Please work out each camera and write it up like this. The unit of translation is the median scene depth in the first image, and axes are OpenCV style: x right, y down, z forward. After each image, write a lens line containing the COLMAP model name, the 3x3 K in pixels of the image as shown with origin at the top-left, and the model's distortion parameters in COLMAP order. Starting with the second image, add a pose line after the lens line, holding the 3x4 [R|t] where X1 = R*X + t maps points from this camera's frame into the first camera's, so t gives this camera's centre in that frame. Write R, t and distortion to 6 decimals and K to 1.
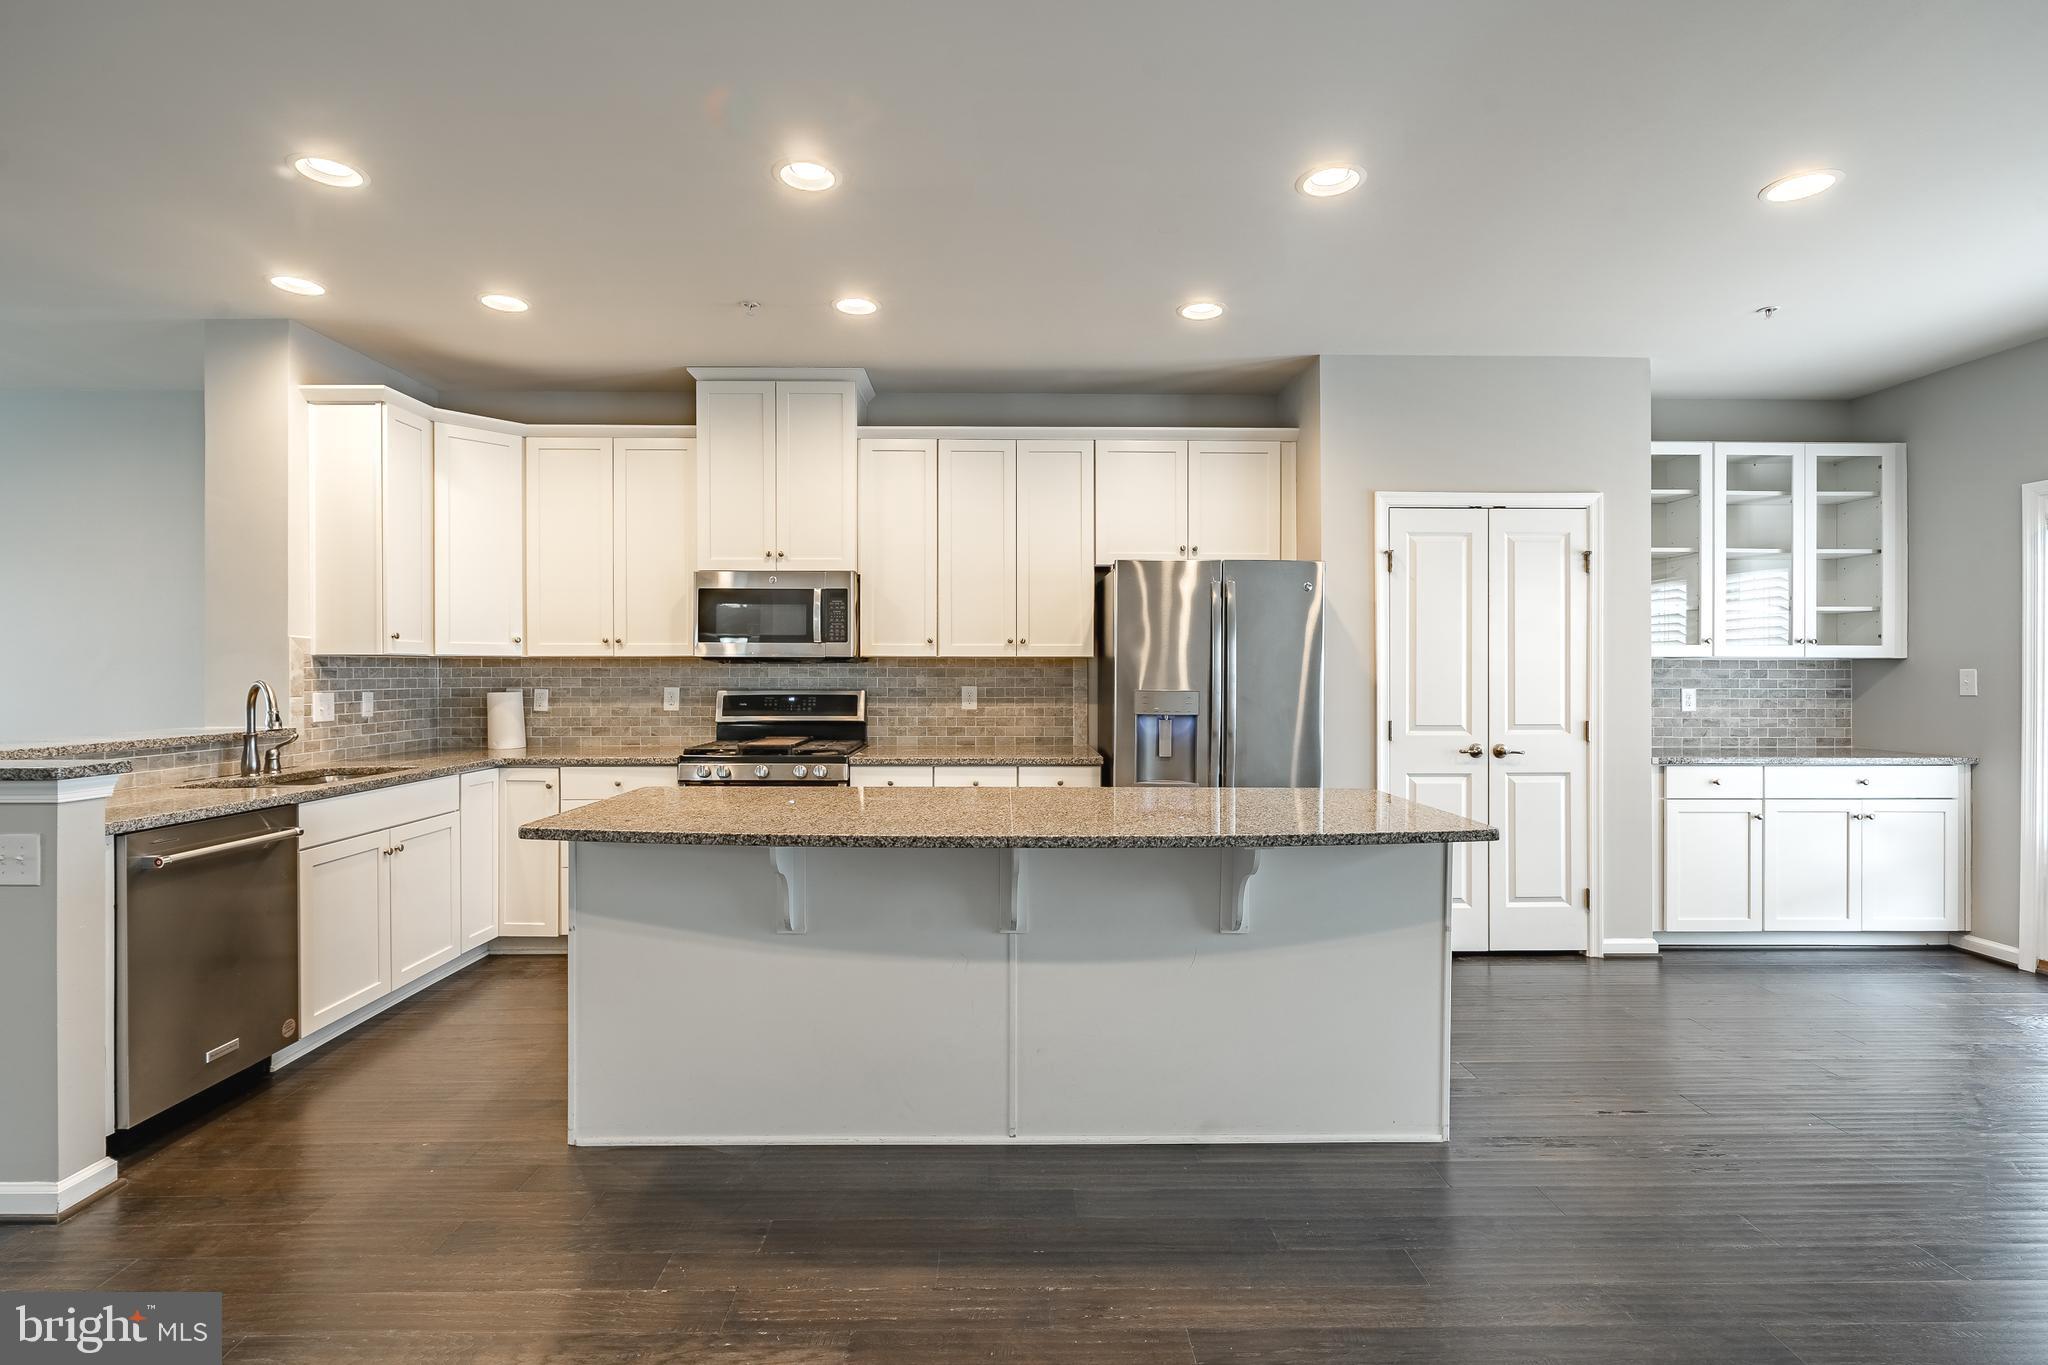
lens RADIAL K [[946.5, 0, 1019.4], [0, 946.5, 681.5], [0, 0, 1]] dist [-0.001216, -0.000120]
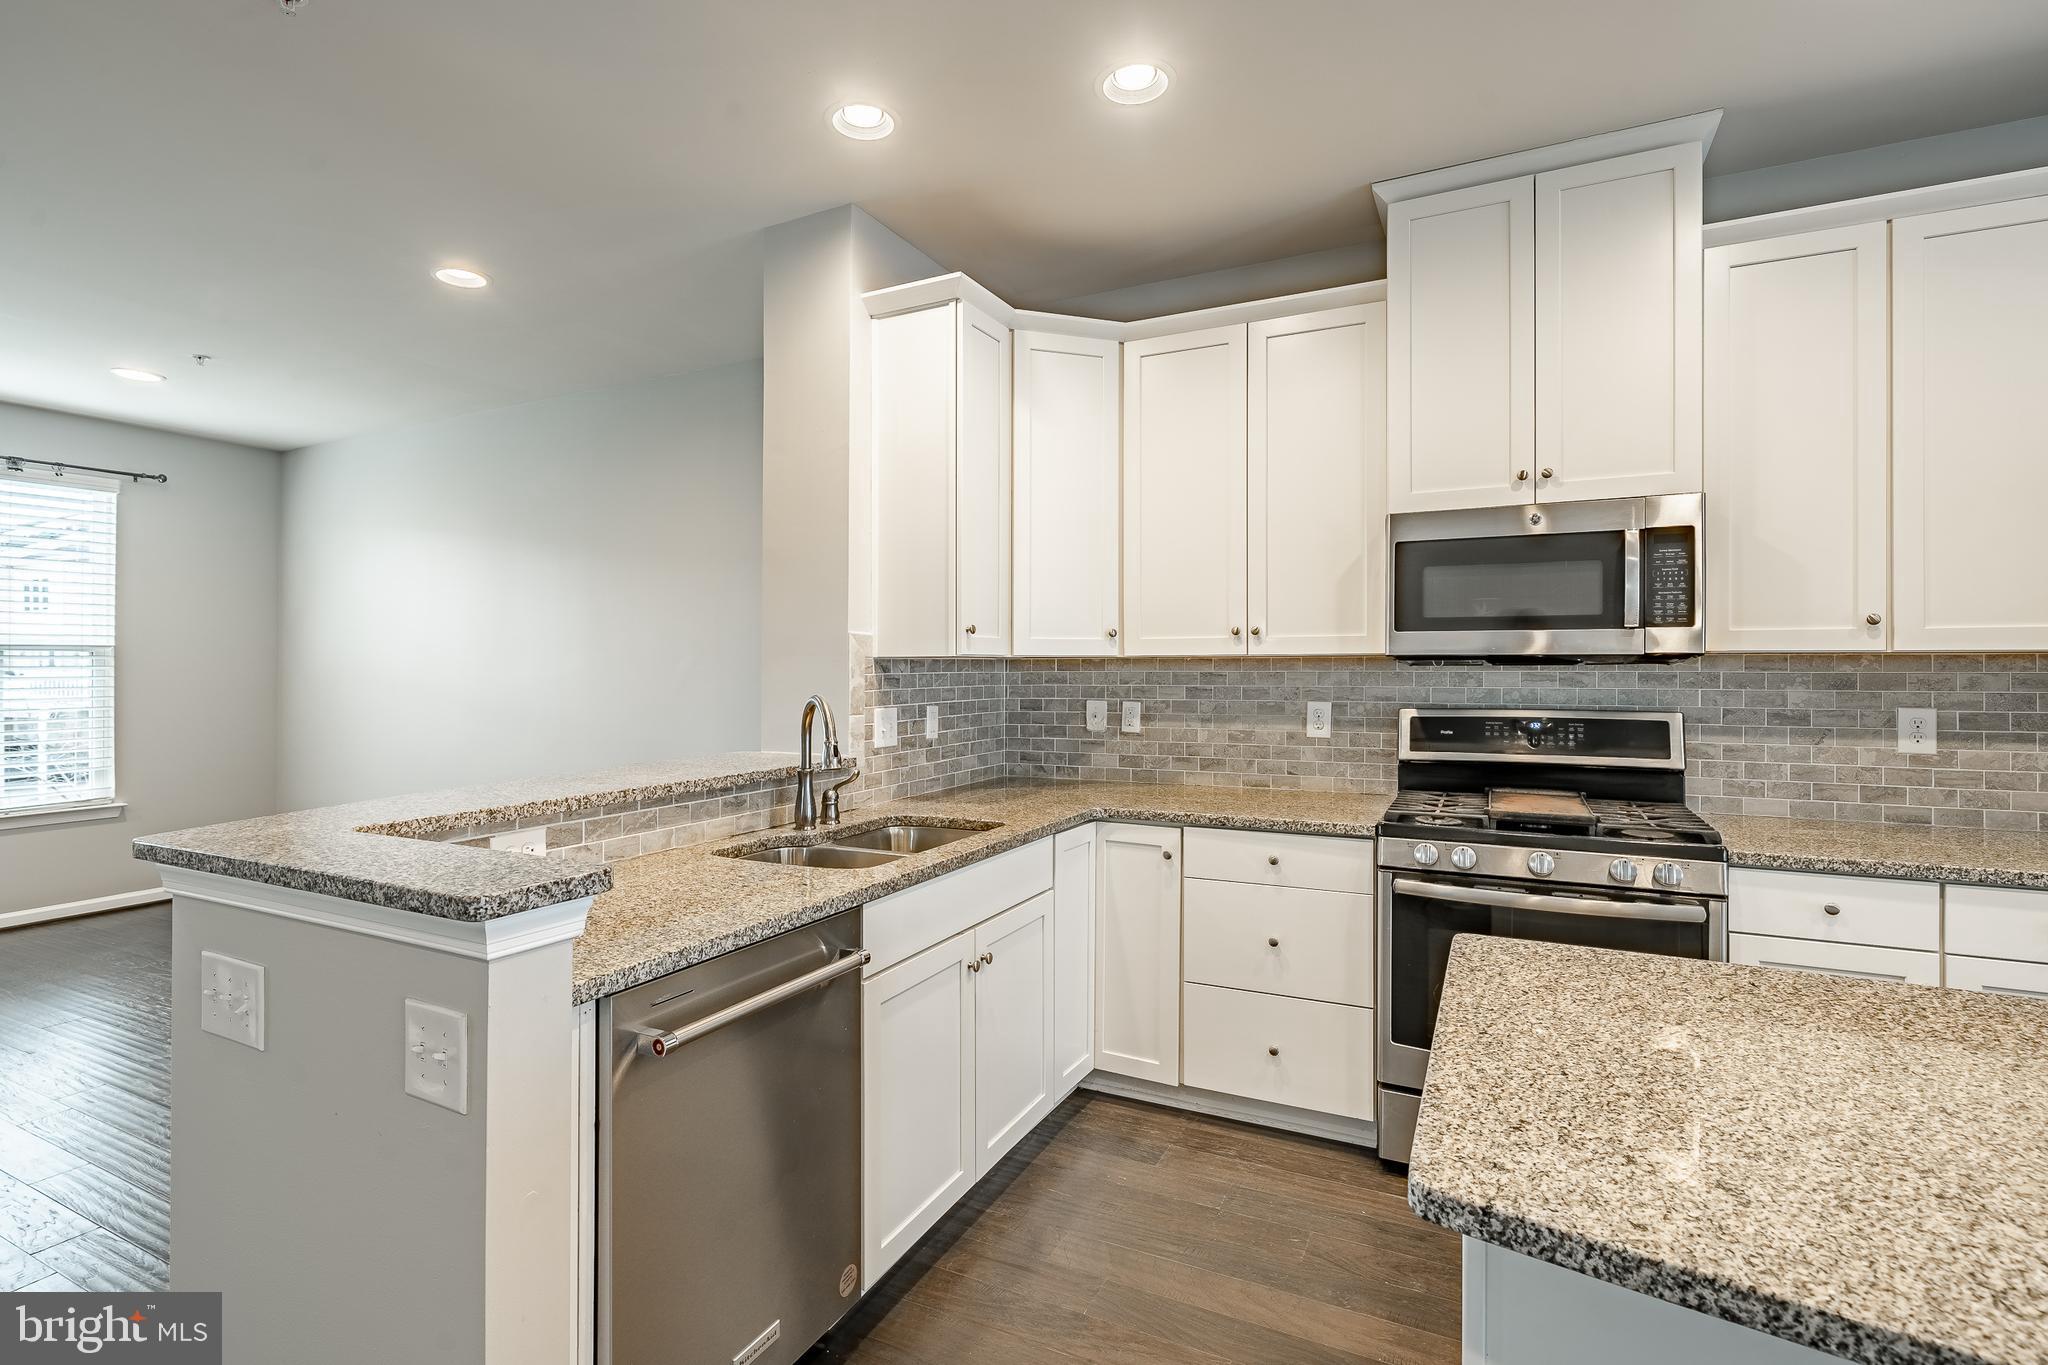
lens RADIAL K [[974.6, 0, 1011.7], [0, 974.6, 664.5], [0, 0, 1]] dist [-0.001377, -0.000024]
pose [[0.883541, -0.003230, -0.468342, -0.268380], [-0.002583, 0.999927, -0.011769, -0.012588], [0.468346, 0.011608, 0.883469, 0.342480]]
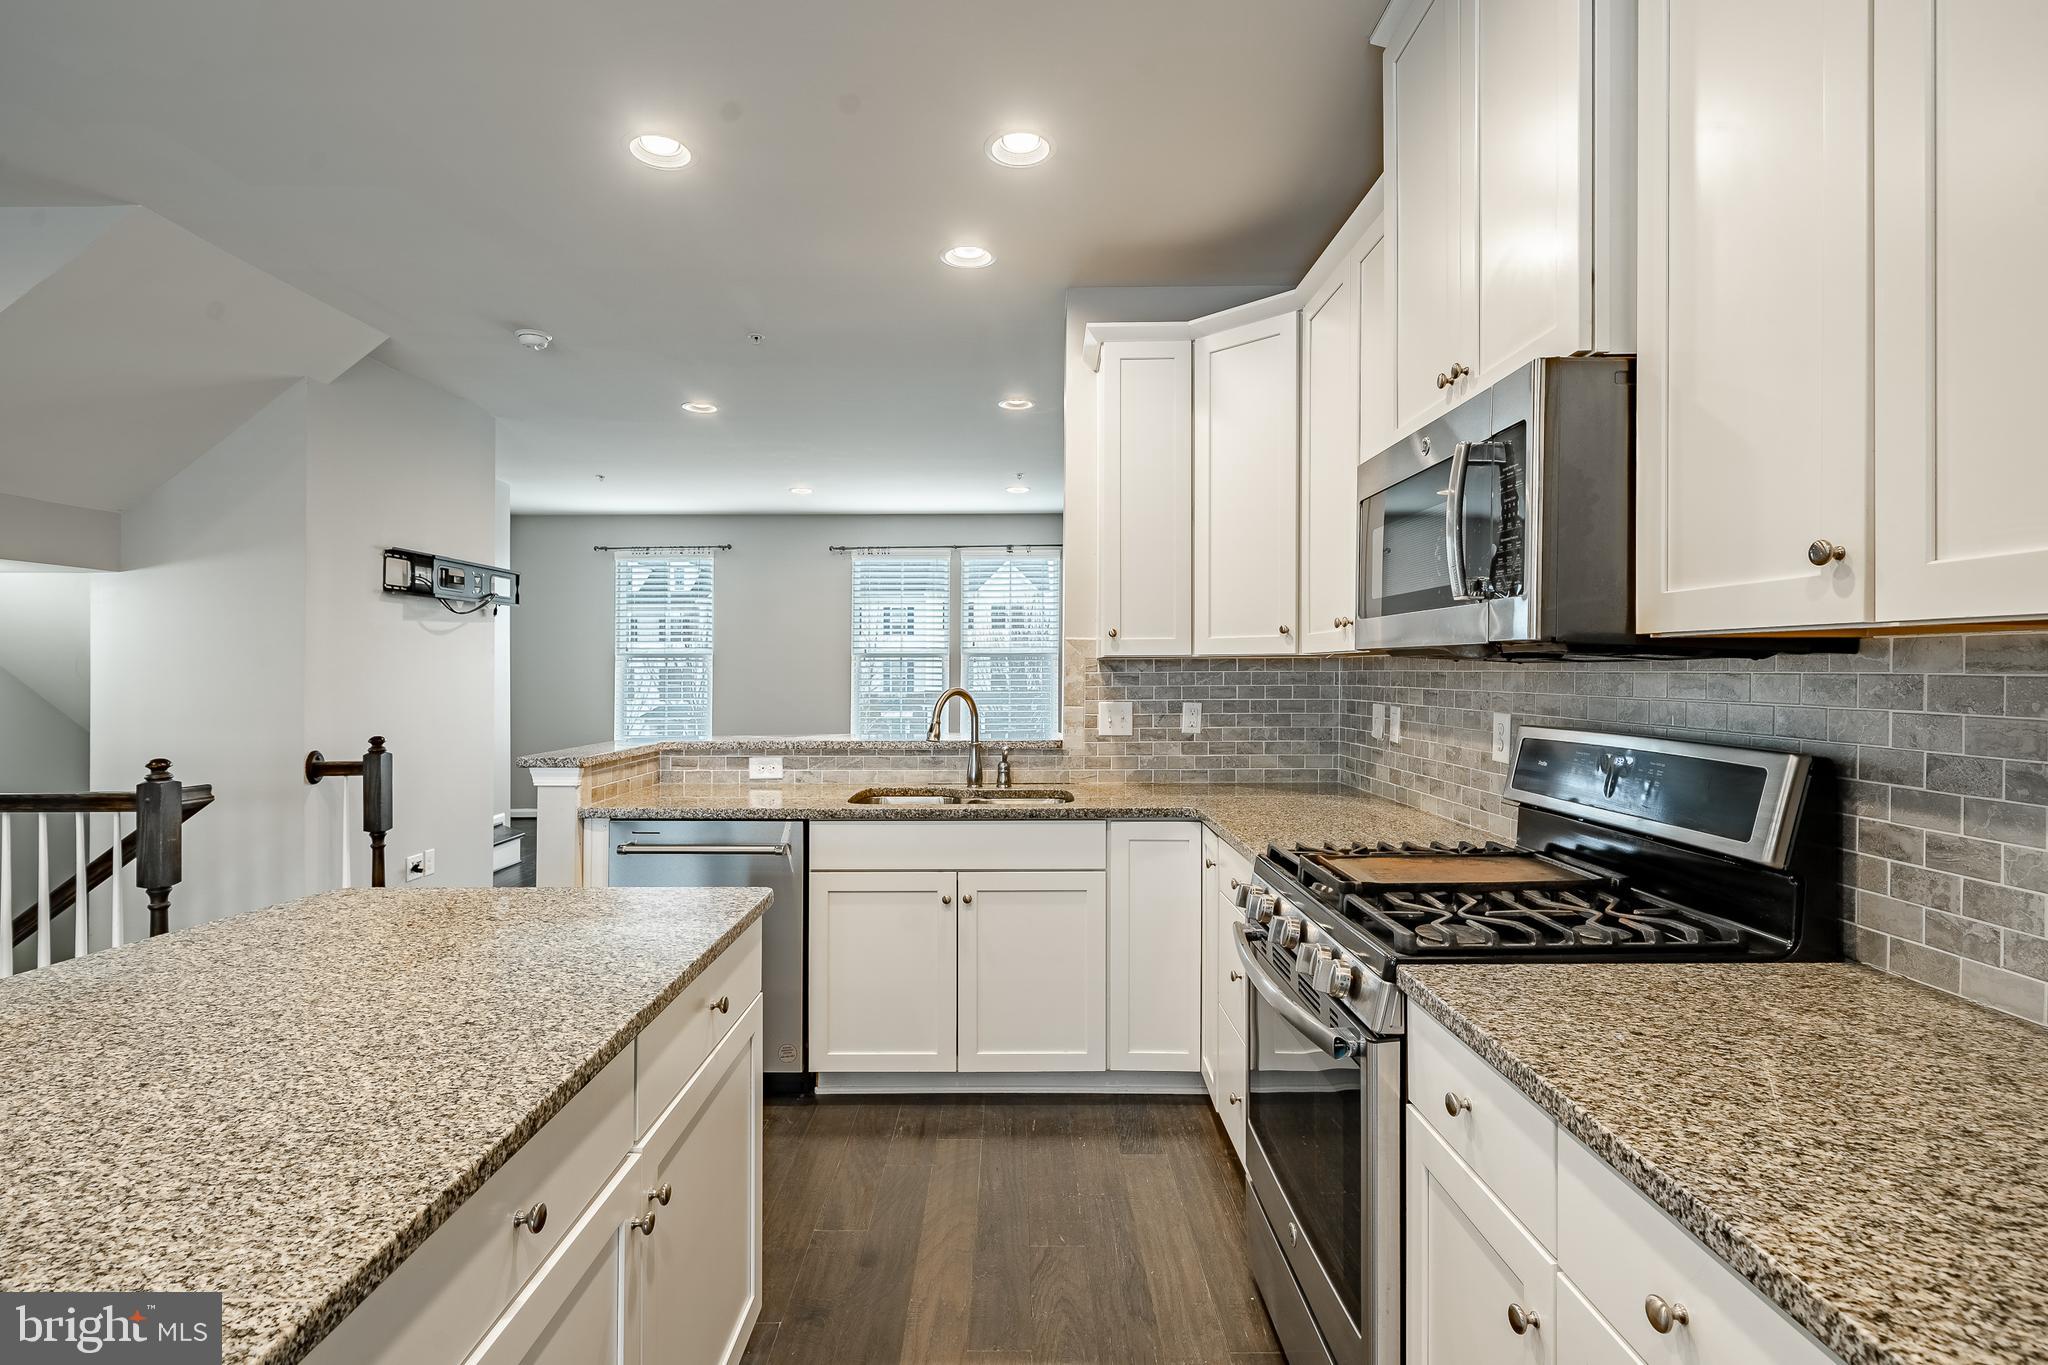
lens RADIAL K [[974.6, 0, 1011.7], [0, 974.6, 664.5], [0, 0, 1]] dist [-0.001377, -0.000024]
pose [[-0.019956, -0.004945, -0.999789, 0.140872], [-0.006774, 0.999965, -0.004811, -0.015971], [0.999778, 0.006676, -0.019989, 0.855375]]
